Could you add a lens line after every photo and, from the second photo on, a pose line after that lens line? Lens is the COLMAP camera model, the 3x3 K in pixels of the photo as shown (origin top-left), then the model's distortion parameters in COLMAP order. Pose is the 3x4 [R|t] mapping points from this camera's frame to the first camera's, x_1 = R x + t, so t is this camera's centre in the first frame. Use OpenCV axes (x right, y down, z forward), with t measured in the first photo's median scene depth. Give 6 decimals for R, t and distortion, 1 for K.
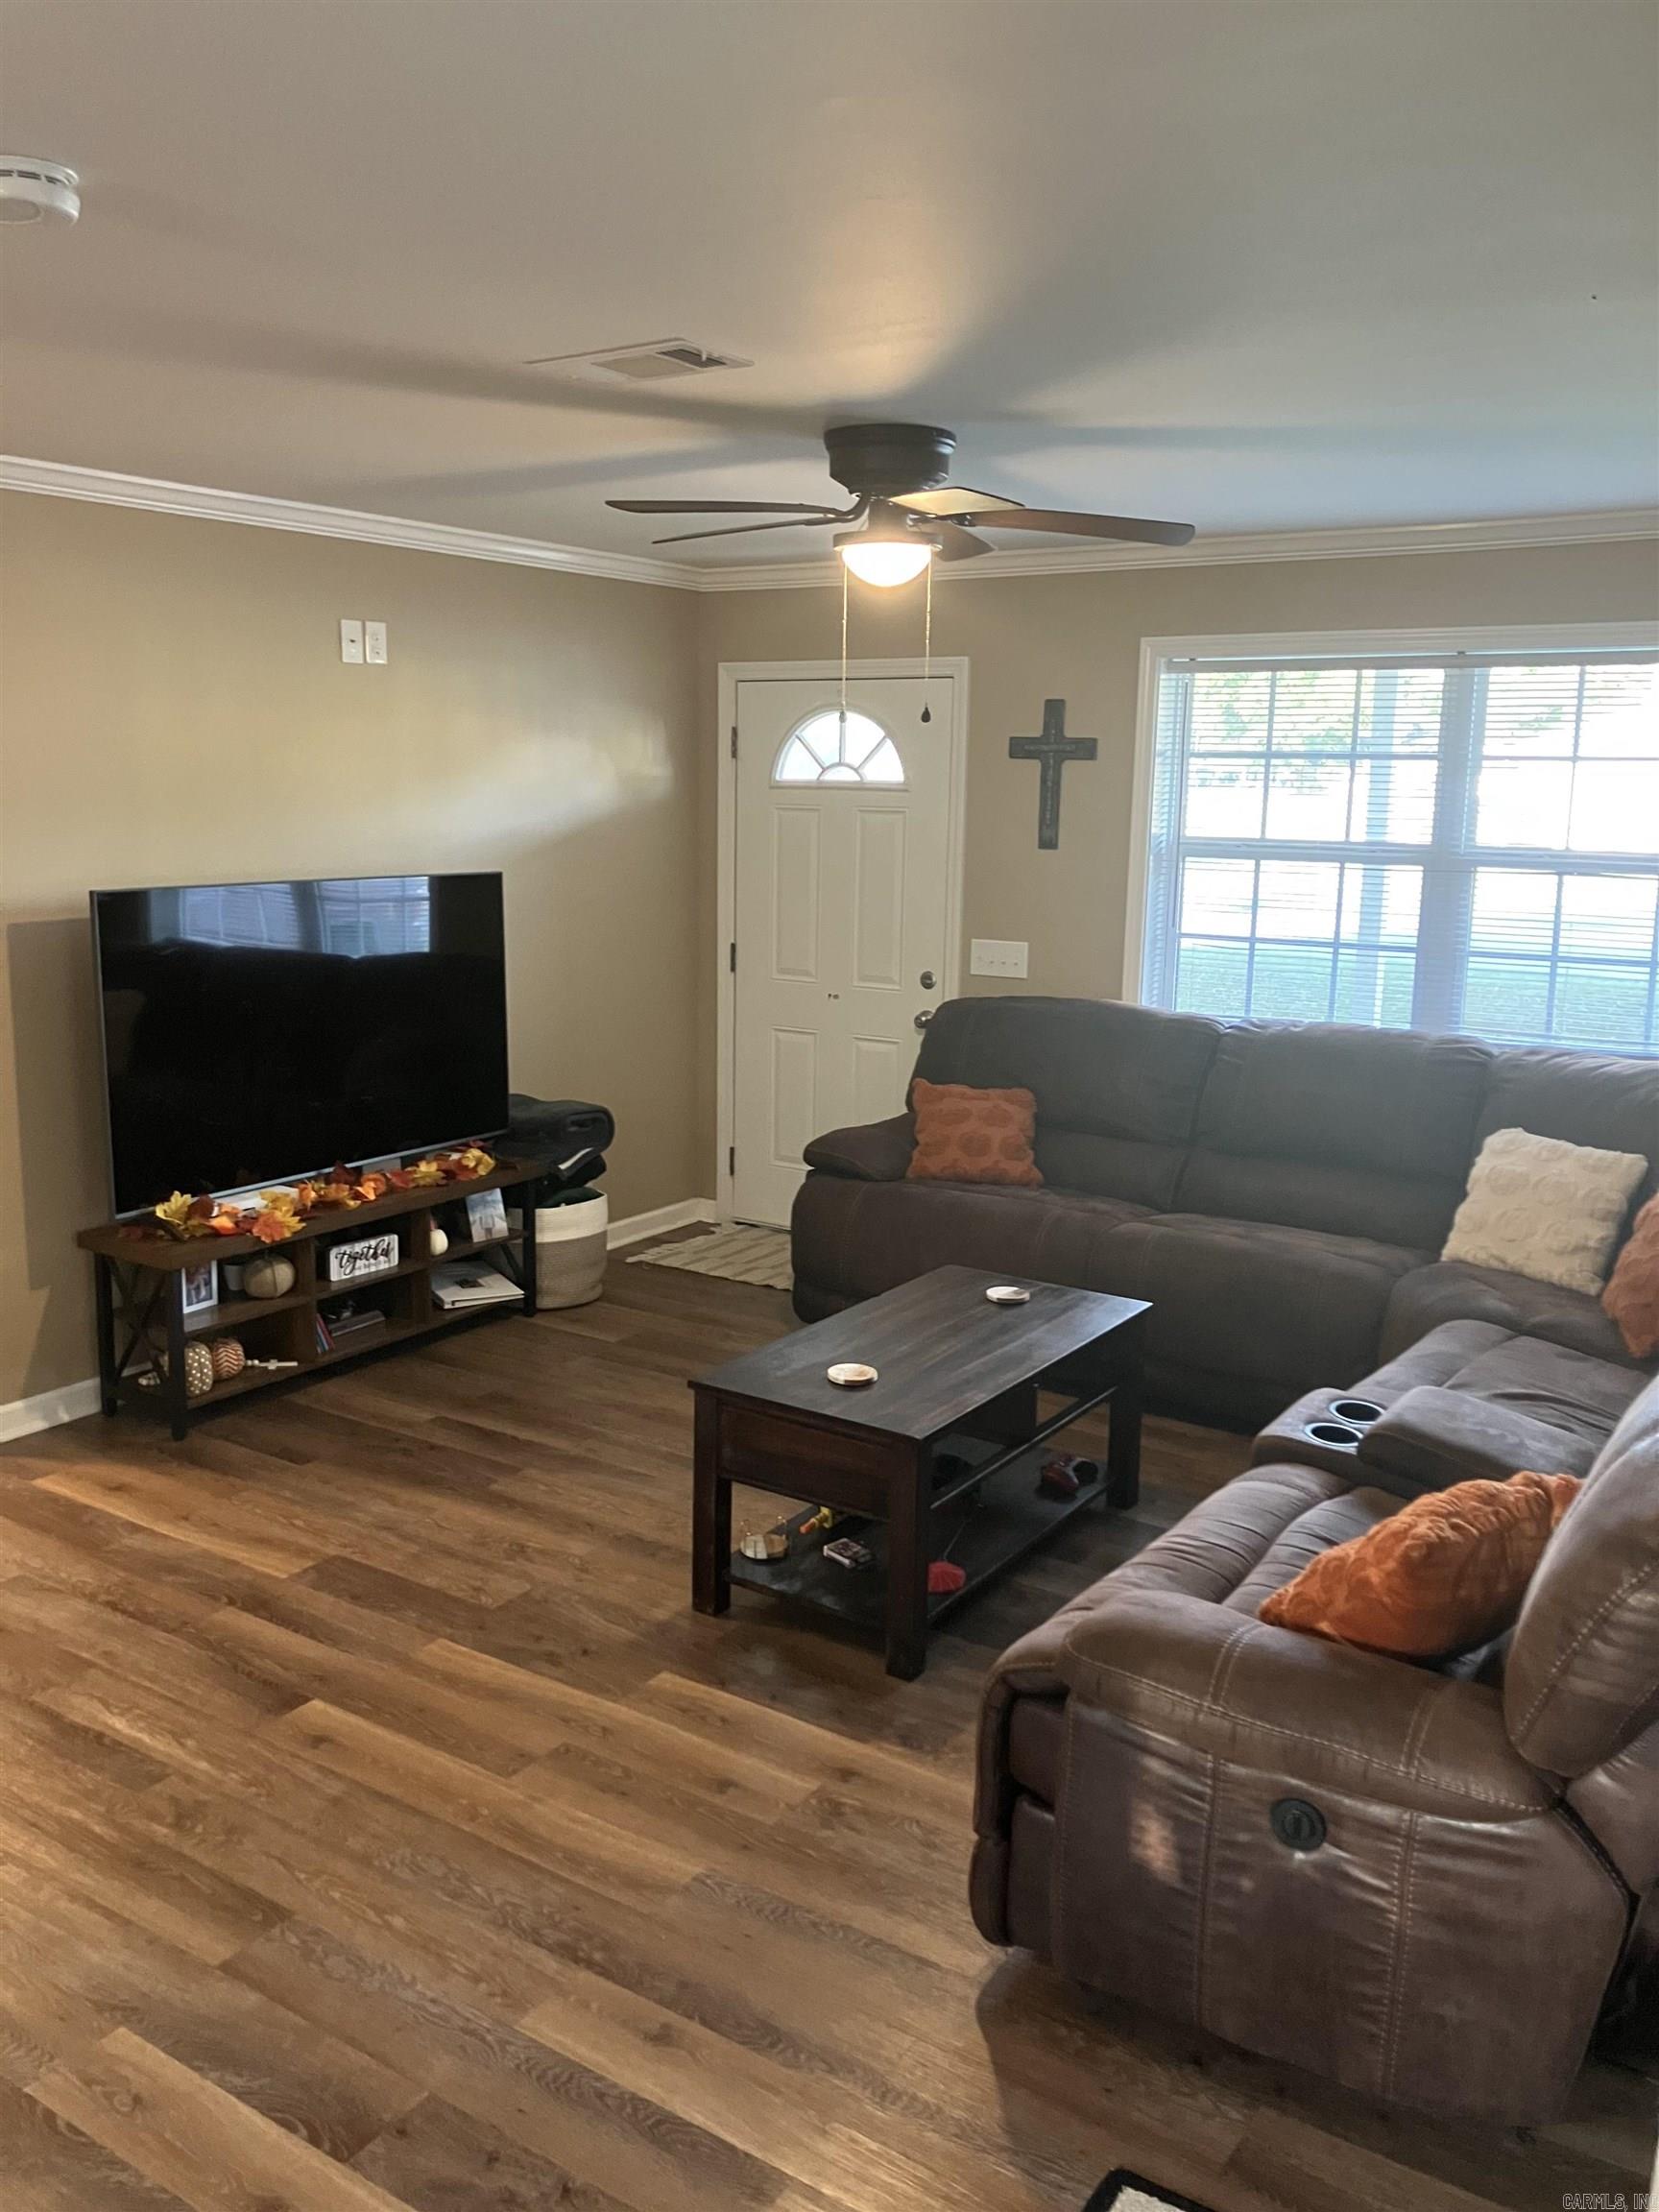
lens RADIAL K [[1836.4, 0, 829.5], [0, 1836.4, 1106.0], [0, 0, 1]] dist [0.017559, -0.004882]
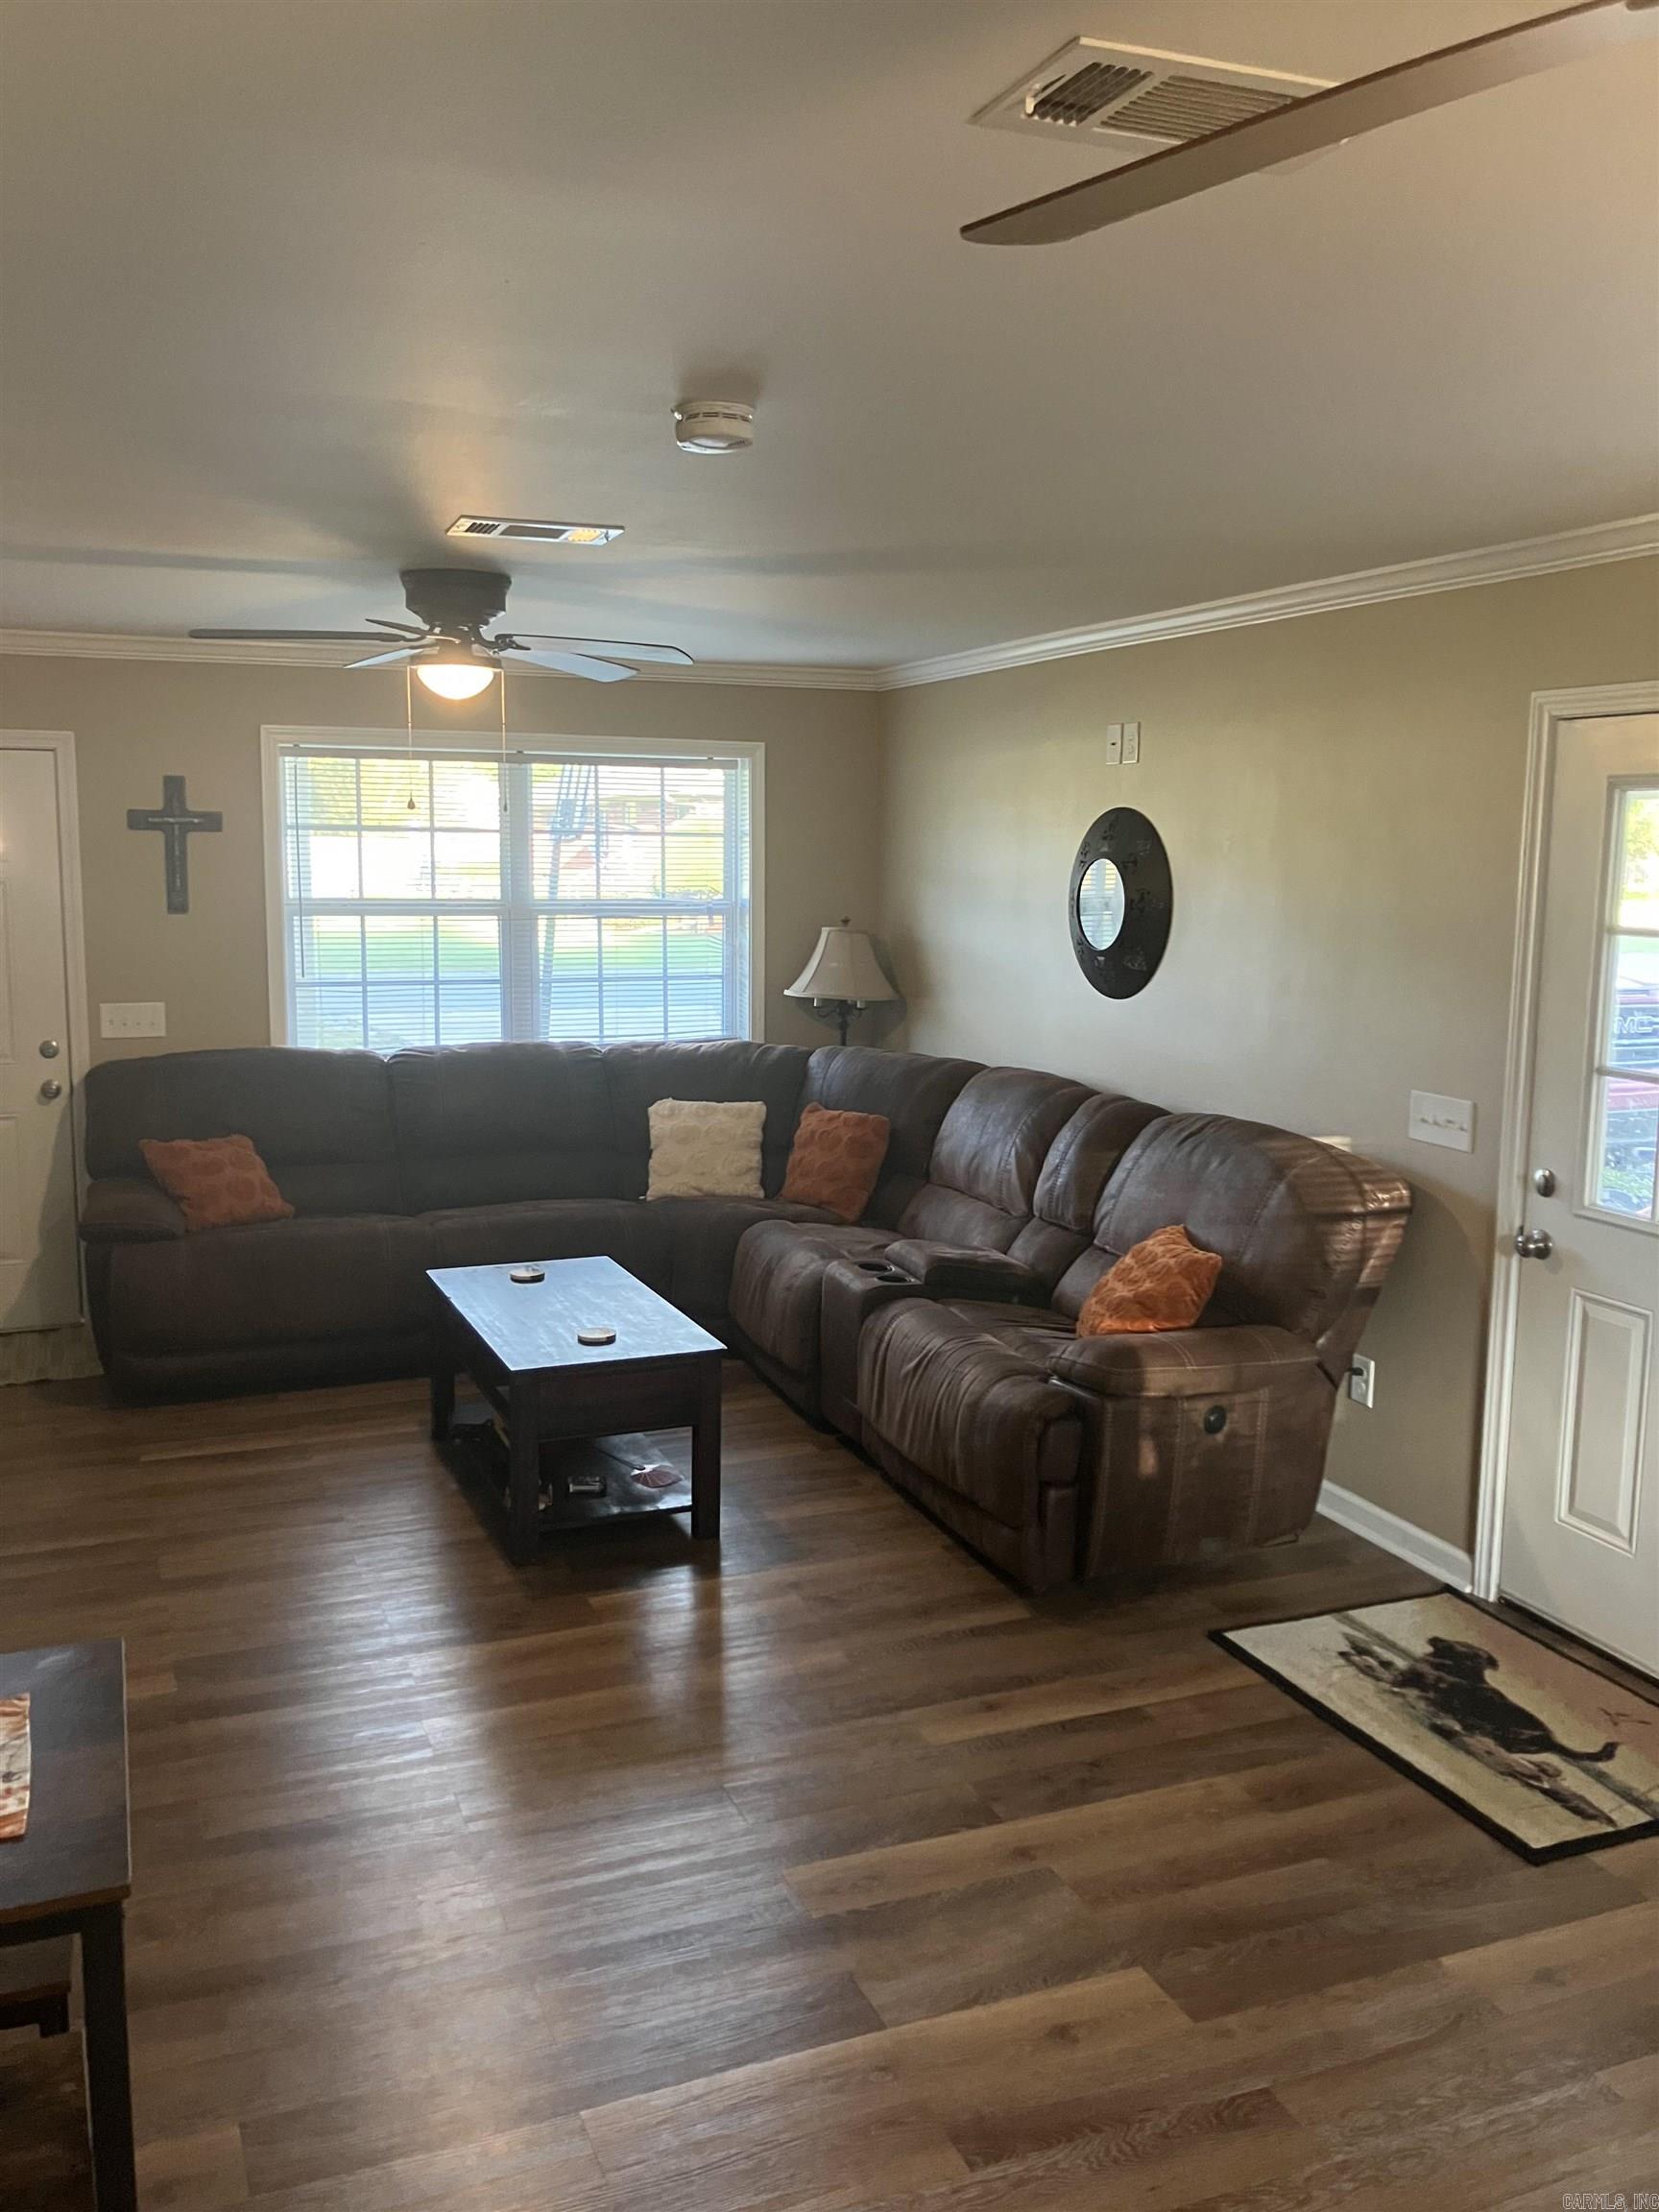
lens RADIAL K [[1836.4, 0, 829.5], [0, 1836.4, 1106.0], [0, 0, 1]] dist [0.017559, -0.004882]
pose [[0.547244, -0.128001, 0.827127, -0.624659], [0.144968, 0.987796, 0.056951, -0.038374], [-0.824323, 0.088741, 0.559121, 0.105211]]
